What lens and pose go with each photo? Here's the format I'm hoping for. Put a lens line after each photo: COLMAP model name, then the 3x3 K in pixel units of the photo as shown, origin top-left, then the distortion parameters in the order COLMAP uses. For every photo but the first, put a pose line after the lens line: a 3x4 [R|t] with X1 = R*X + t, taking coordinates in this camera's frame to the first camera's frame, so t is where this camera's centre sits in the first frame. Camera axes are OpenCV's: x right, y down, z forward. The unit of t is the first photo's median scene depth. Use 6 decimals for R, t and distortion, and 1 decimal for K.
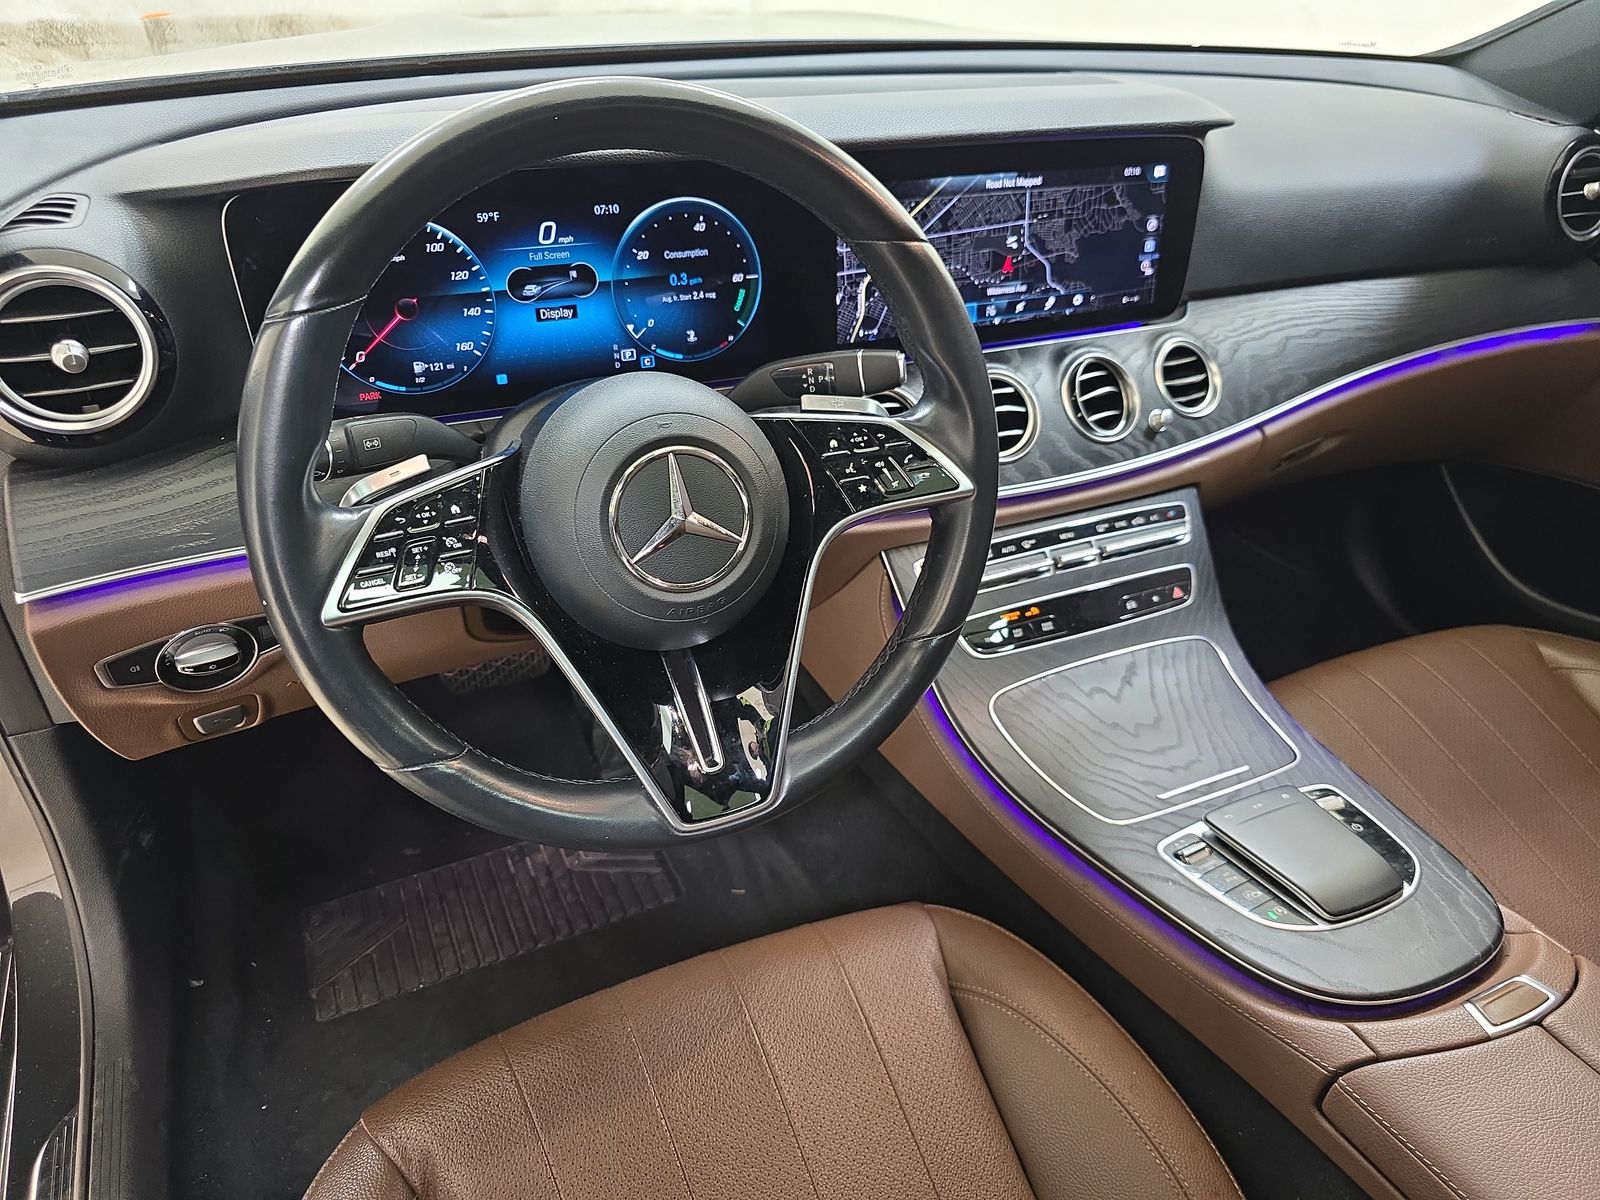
lens RADIAL K [[1092.1, 0, 818.6], [0, 1092.1, 601.2], [0, 0, 1]] dist [0.054223, -0.058858]
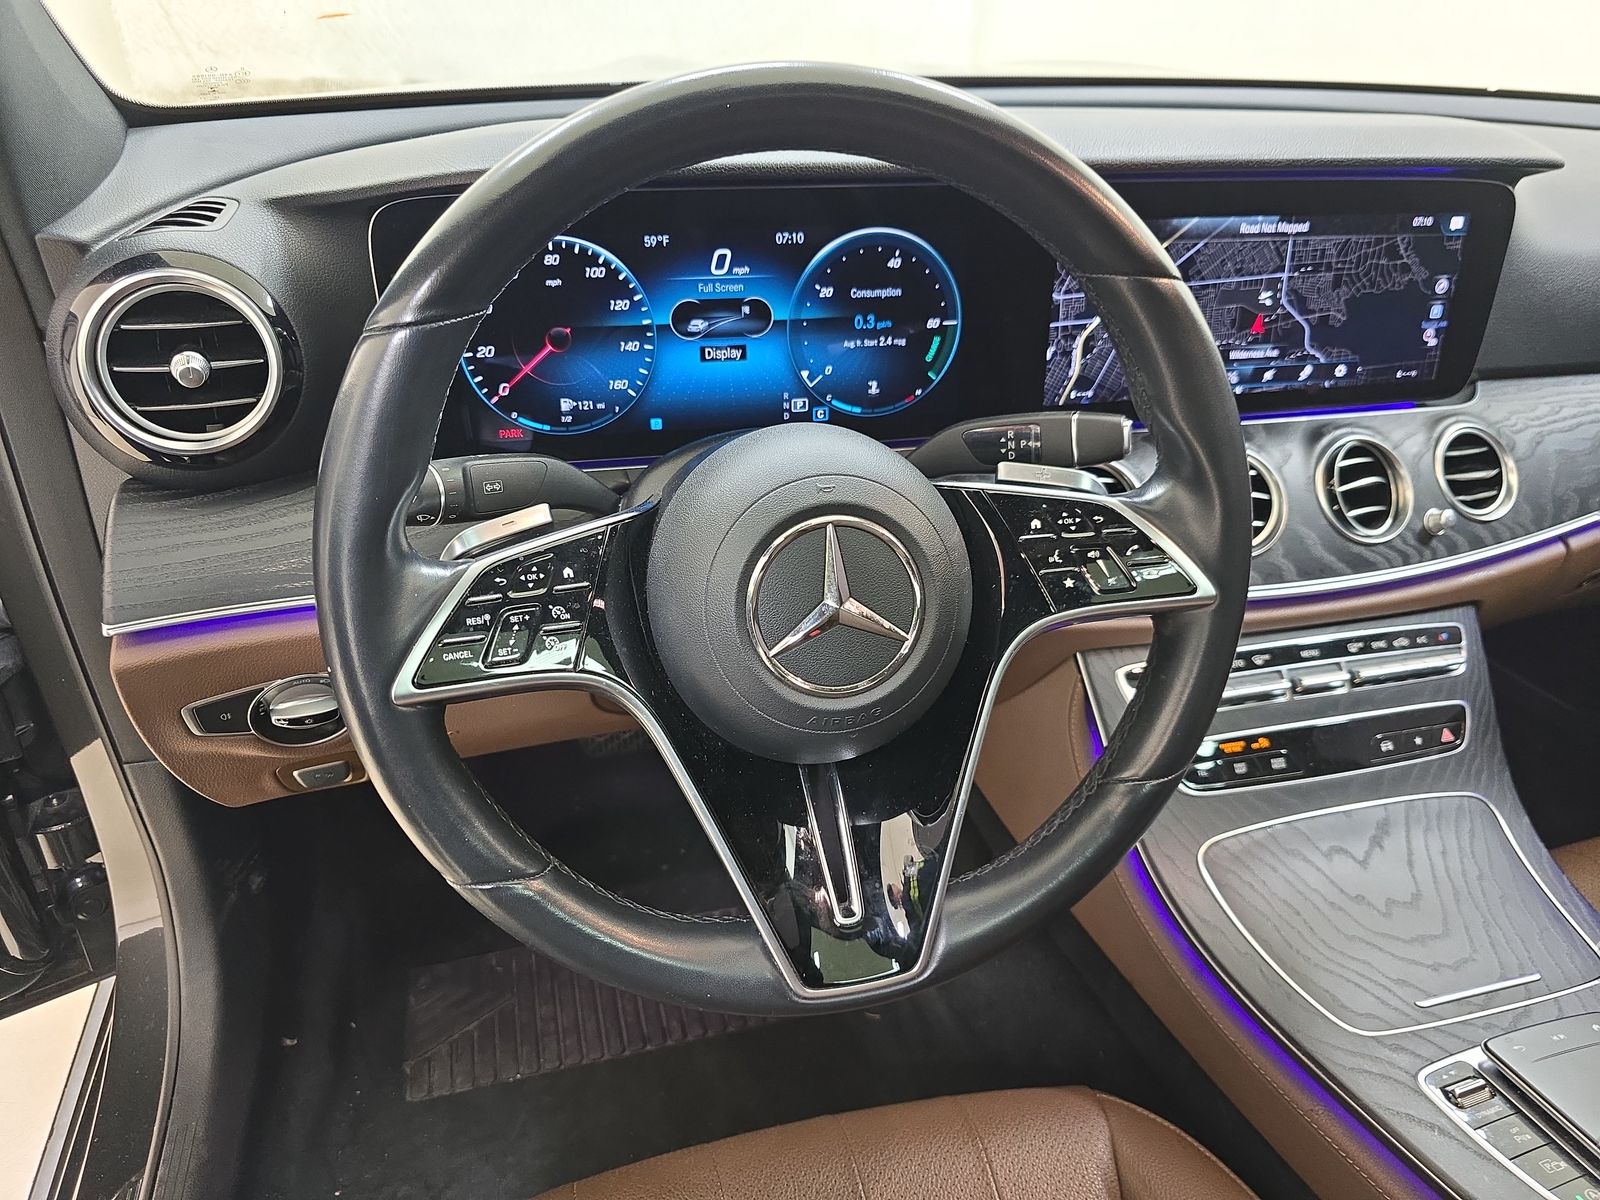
lens RADIAL K [[1092.1, 0, 818.6], [0, 1092.1, 601.2], [0, 0, 1]] dist [0.054223, -0.058858]
pose [[0.984523, 0.084057, -0.153780, -0.011502], [-0.092564, 0.994500, -0.049009, -0.027762], [0.148815, 0.062485, 0.986889, 0.152475]]
